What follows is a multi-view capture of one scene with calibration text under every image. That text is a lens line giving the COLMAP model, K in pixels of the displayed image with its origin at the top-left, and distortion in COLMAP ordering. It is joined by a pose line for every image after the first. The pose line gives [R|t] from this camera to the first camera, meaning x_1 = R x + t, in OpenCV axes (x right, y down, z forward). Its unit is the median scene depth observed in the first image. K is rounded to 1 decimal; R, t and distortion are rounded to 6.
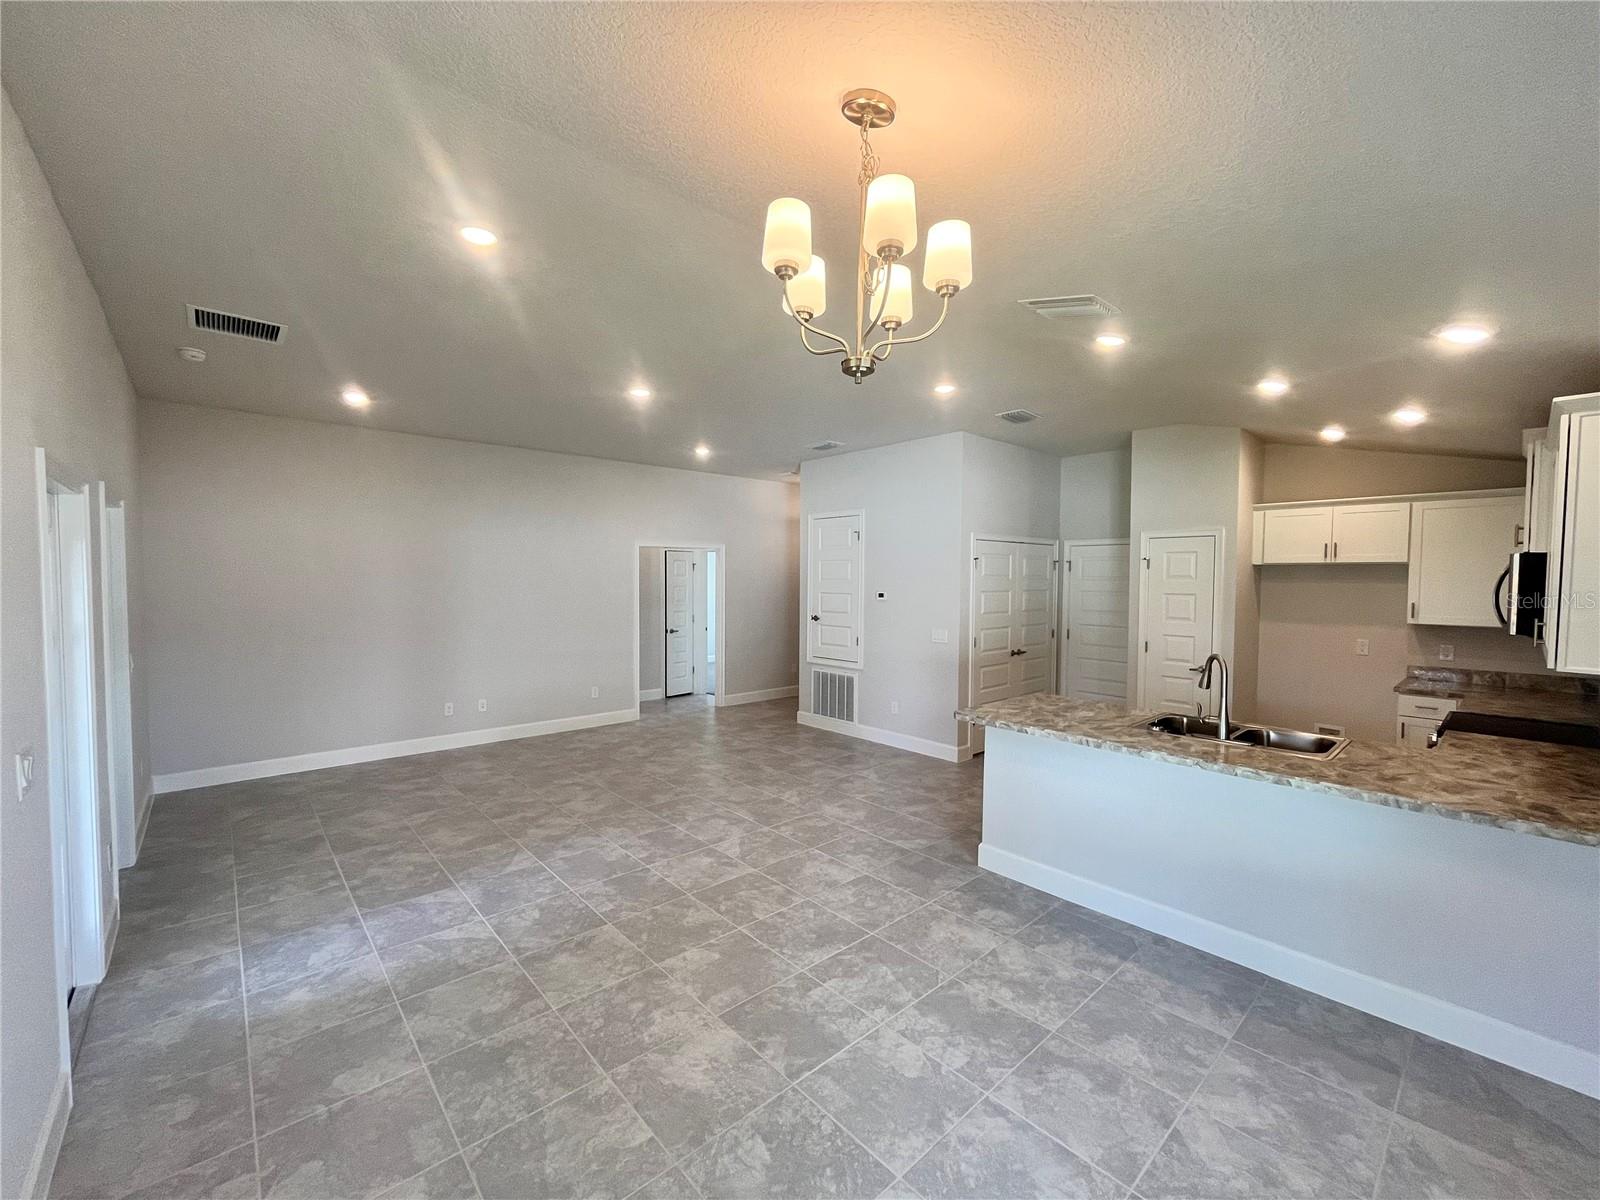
lens RADIAL K [[656.5, 0, 798.0], [0, 656.5, 604.9], [0, 0, 1]] dist [-0.002624, 0.000232]
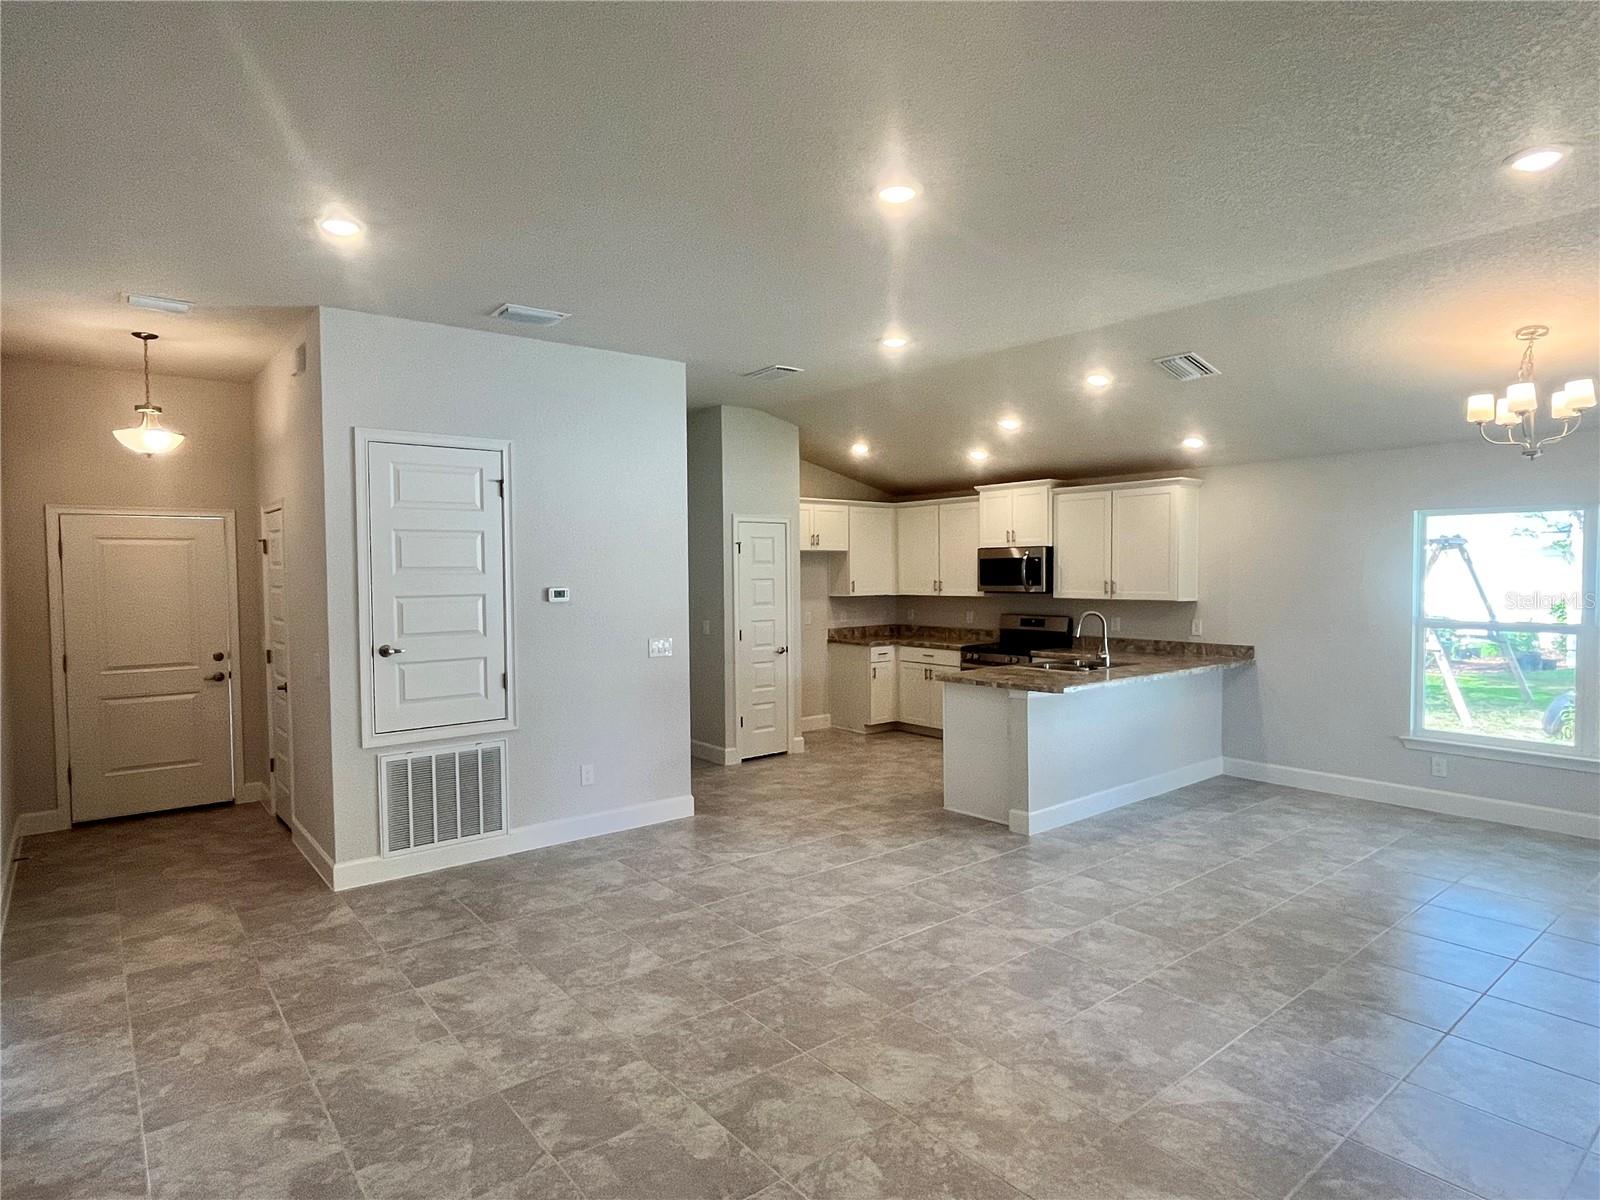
lens RADIAL K [[892.1, 0, 797.4], [0, 892.1, 599.2], [0, 0, 1]] dist [0.001691, -0.000986]
pose [[0.051418, -0.040569, 0.997853, -0.893175], [0.050926, 0.997981, 0.037950, -0.040039], [-0.997378, 0.048865, 0.053380, 0.991326]]
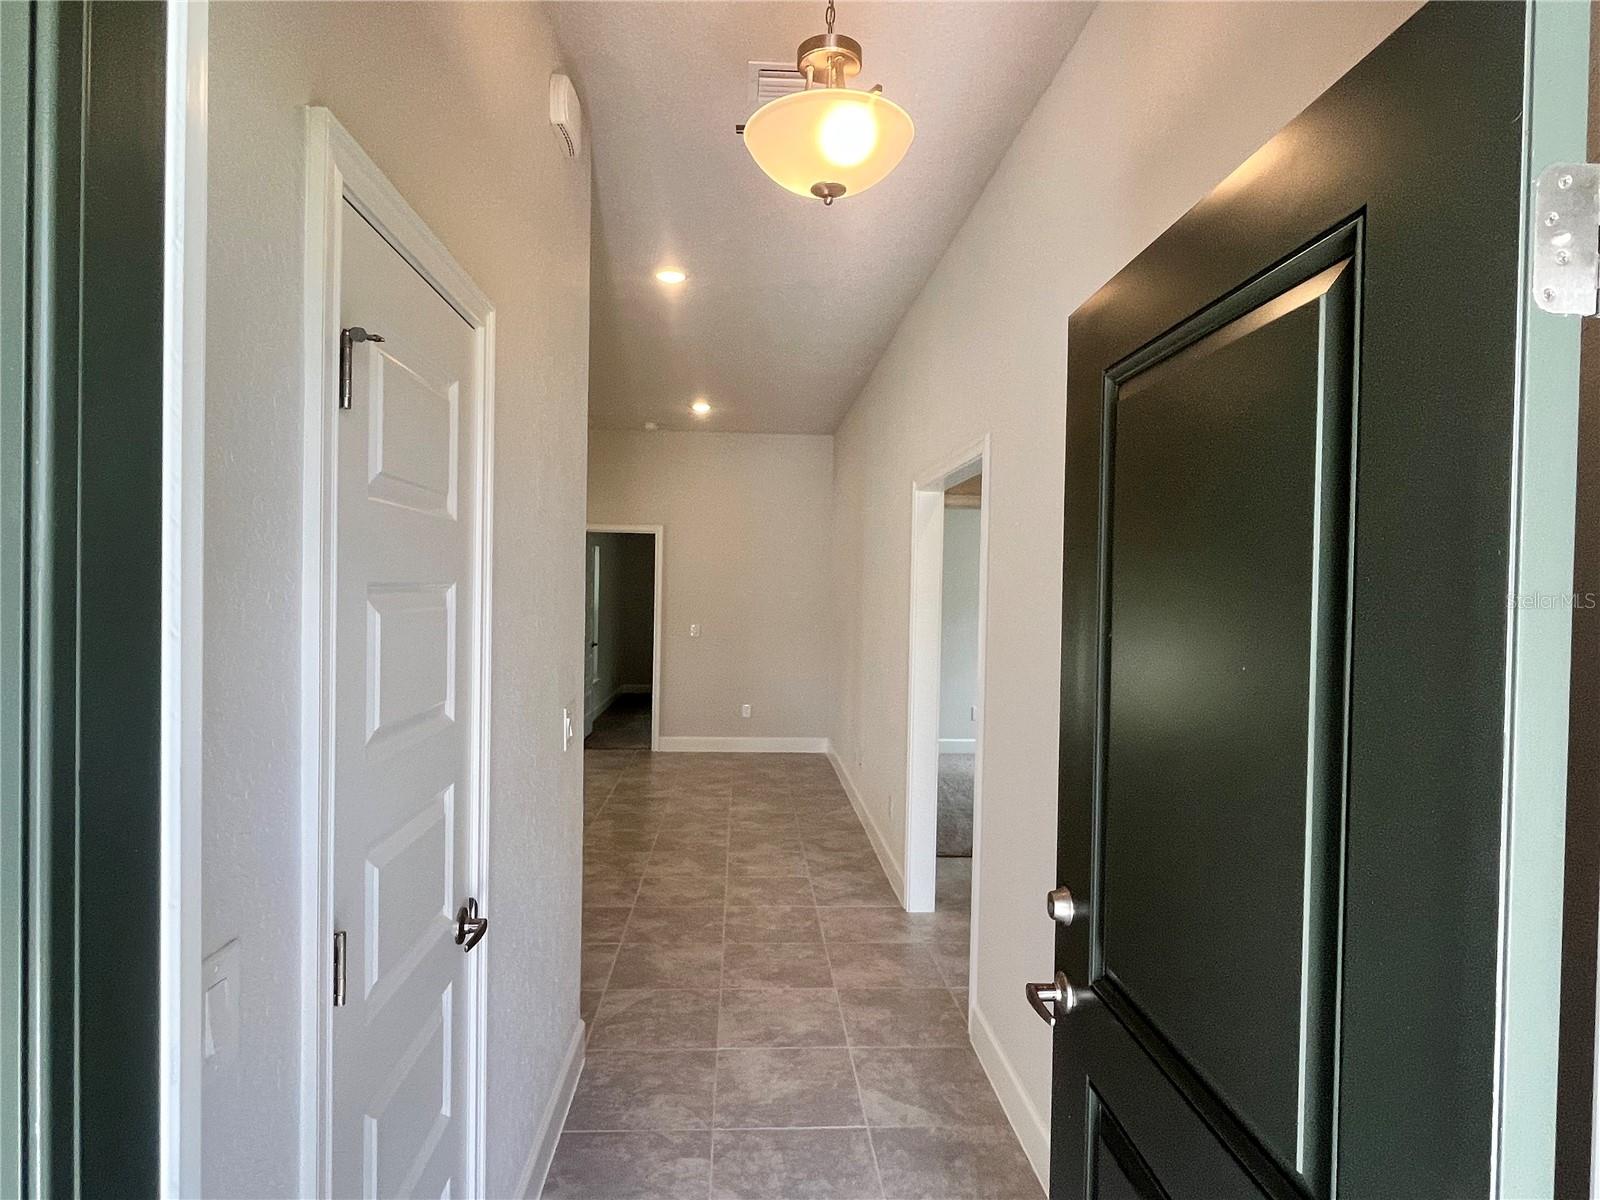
lens RADIAL K [[892.1, 0, 798.6], [0, 892.1, 598.0], [0, 0, 1]] dist [0.001691, -0.000986]
pose [[-0.616983, -0.005645, -0.786956, 0.382003], [-0.052130, 0.998071, 0.033712, -0.057782], [0.785248, 0.061824, -0.616087, 1.998175]]
